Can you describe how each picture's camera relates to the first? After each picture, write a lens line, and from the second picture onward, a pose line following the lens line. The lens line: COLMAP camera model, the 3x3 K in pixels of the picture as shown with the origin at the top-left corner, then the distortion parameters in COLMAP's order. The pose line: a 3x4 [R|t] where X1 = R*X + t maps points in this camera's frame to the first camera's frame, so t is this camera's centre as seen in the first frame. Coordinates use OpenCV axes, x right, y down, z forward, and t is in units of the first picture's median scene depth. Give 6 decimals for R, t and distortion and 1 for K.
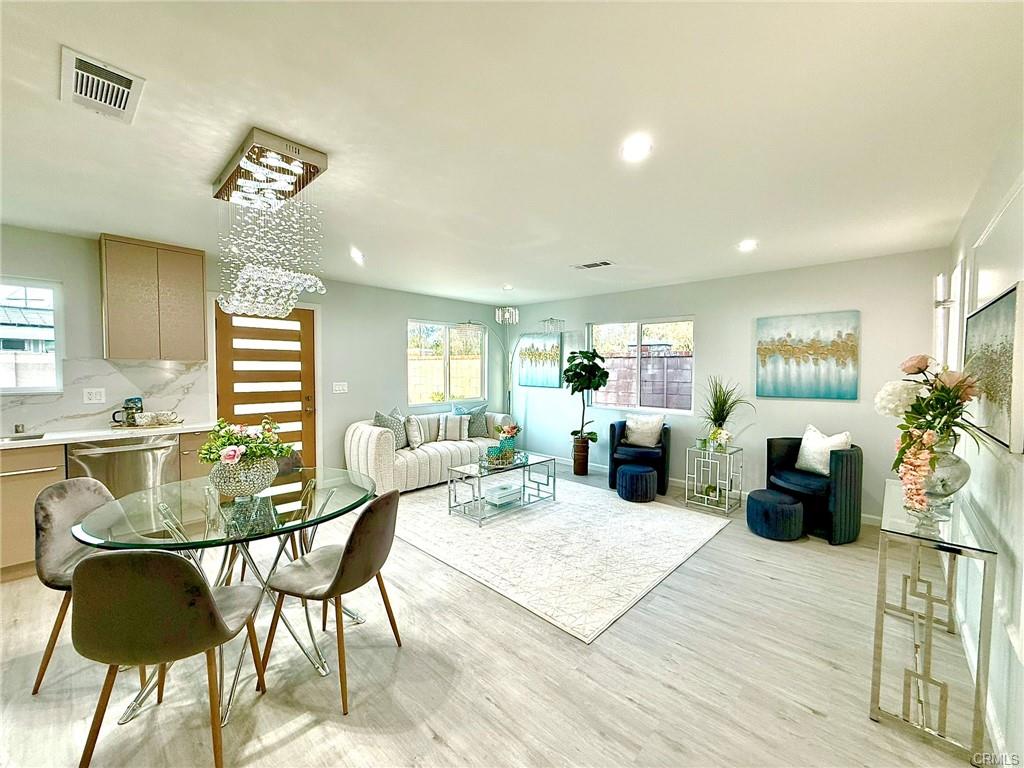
lens RADIAL K [[408.8, 0, 508.7], [0, 408.8, 383.9], [0, 0, 1]] dist [0.001514, -0.000717]
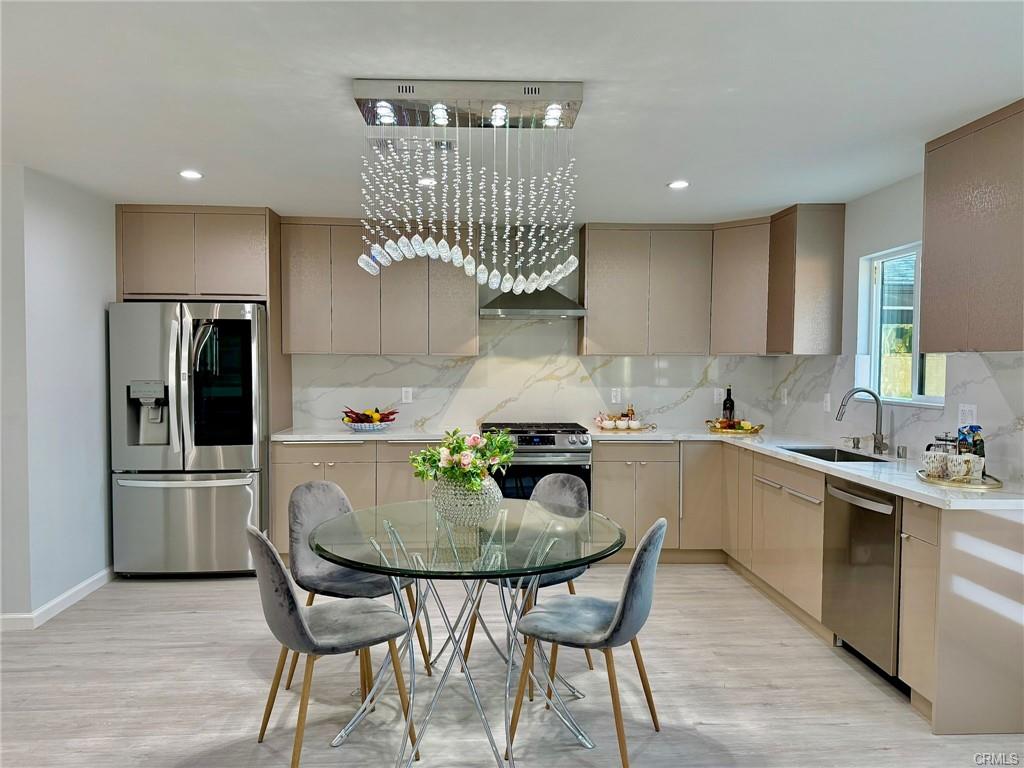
lens RADIAL K [[718.4, 0, 512.6], [0, 718.4, 390.5], [0, 0, 1]] dist [0.059708, -0.064795]
pose [[-0.685468, 0.021134, -0.727796, 0.167439], [-0.036183, 0.997355, 0.063041, -0.043912], [0.727203, 0.069546, -0.682890, 1.078496]]
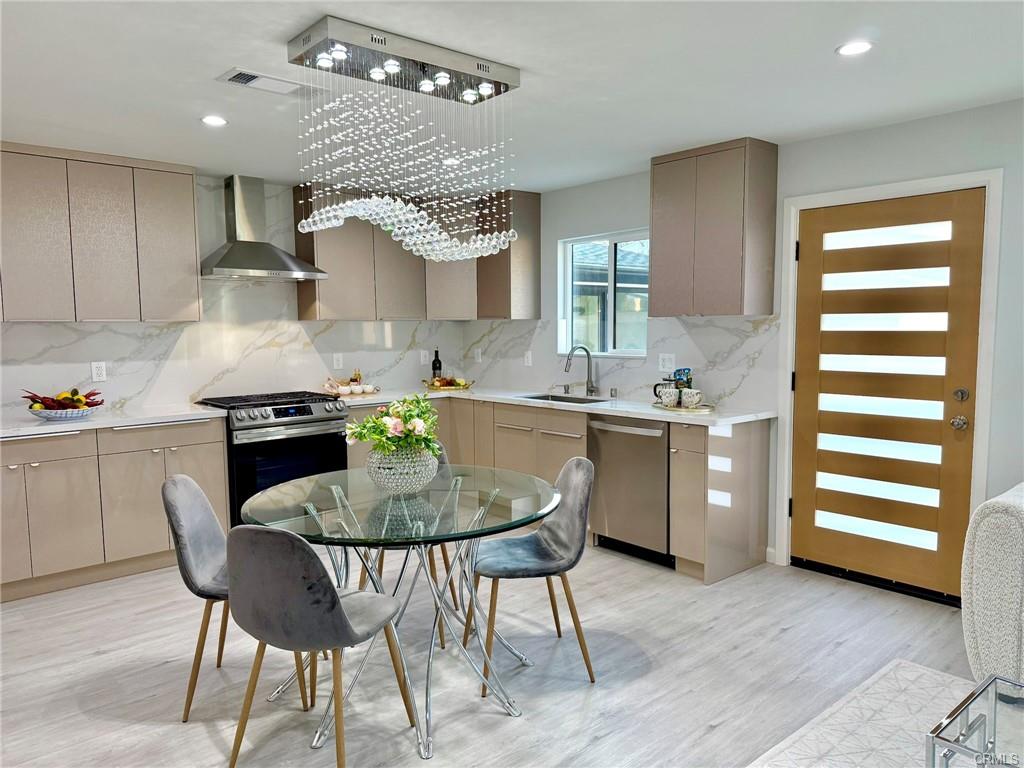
lens RADIAL K [[718.4, 0, 513.0], [0, 718.4, 385.9], [0, 0, 1]] dist [0.059708, -0.064795]
pose [[-0.086426, 0.081083, -0.992953, 0.383924], [-0.029303, 0.996044, 0.083886, -0.031728], [0.995827, 0.036347, -0.083708, 0.712363]]
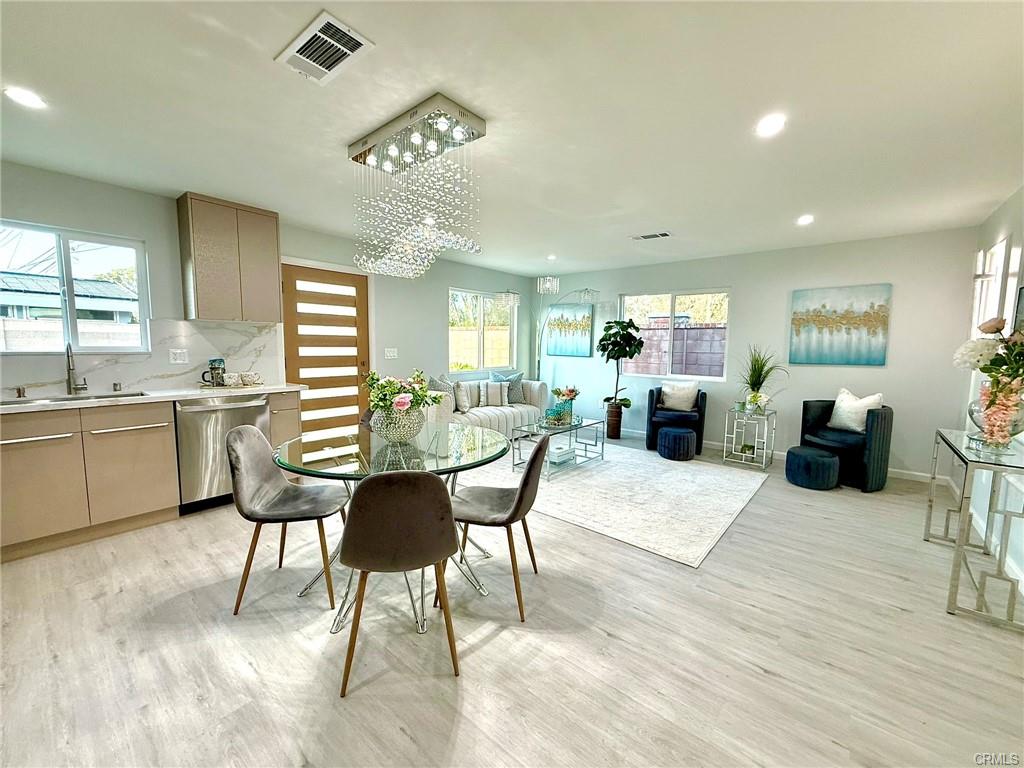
lens RADIAL K [[408.8, 0, 508.7], [0, 408.8, 384.0], [0, 0, 1]] dist [0.001514, -0.000717]
pose [[0.998558, 0.002719, 0.053624, -0.220041], [-0.005897, 0.998229, 0.059192, 0.028630], [-0.053368, -0.059423, 0.996805, -0.050578]]
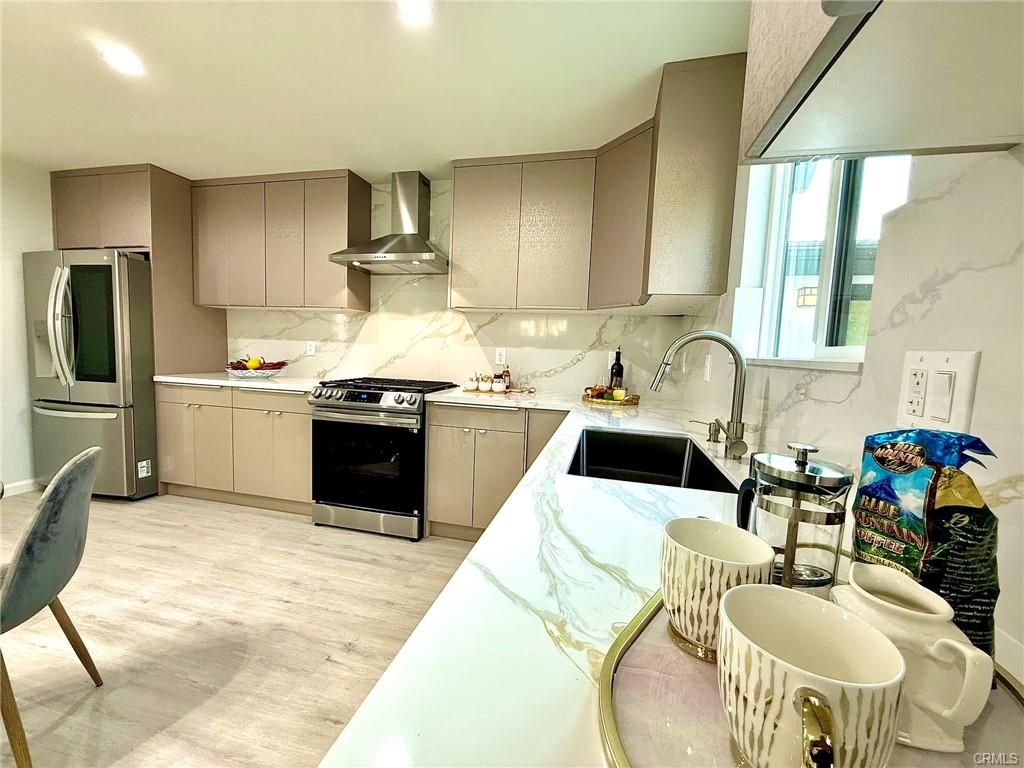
lens RADIAL K [[408.8, 0, 511.2], [0, 408.8, 387.8], [0, 0, 1]] dist [0.001514, -0.000717]
pose [[-0.870995, 0.008619, -0.491216, -0.678391], [-0.059779, 0.990558, 0.123377, 0.013964], [0.487641, 0.136825, -0.862256, 0.925839]]
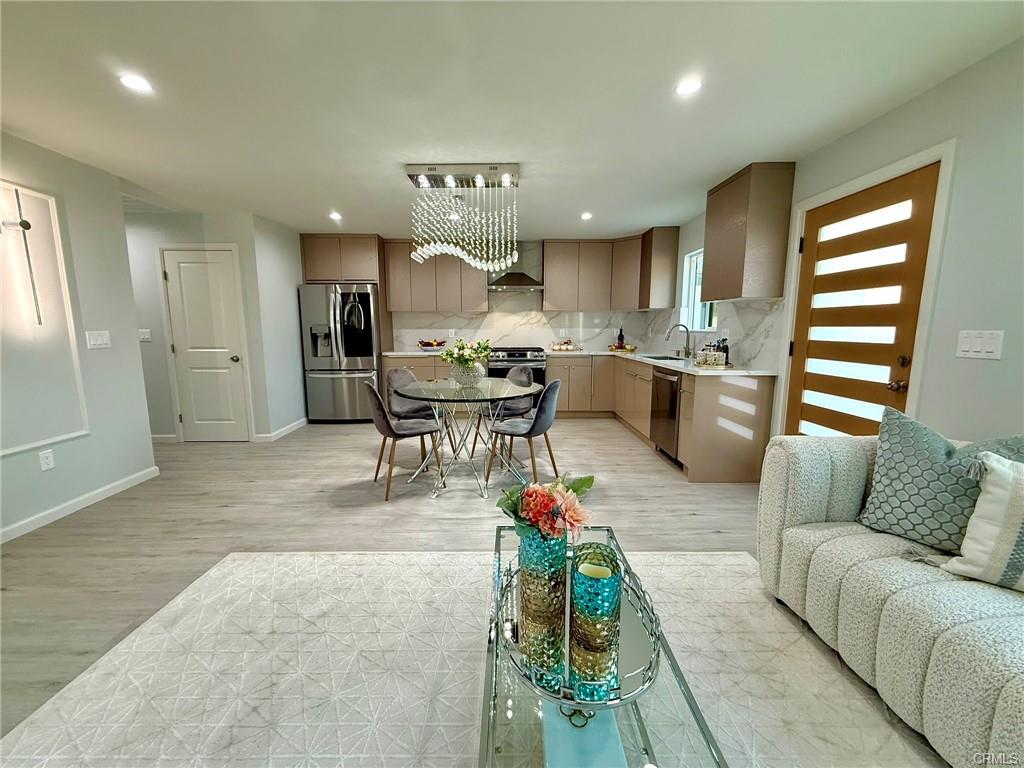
lens RADIAL K [[408.8, 0, 511.8], [0, 408.8, 383.2], [0, 0, 1]] dist [0.001514, -0.000717]
pose [[-0.714846, 0.091611, -0.693255, 0.206490], [-0.028693, 0.986704, 0.159976, -0.004523], [0.698693, 0.134250, -0.702713, 1.232255]]
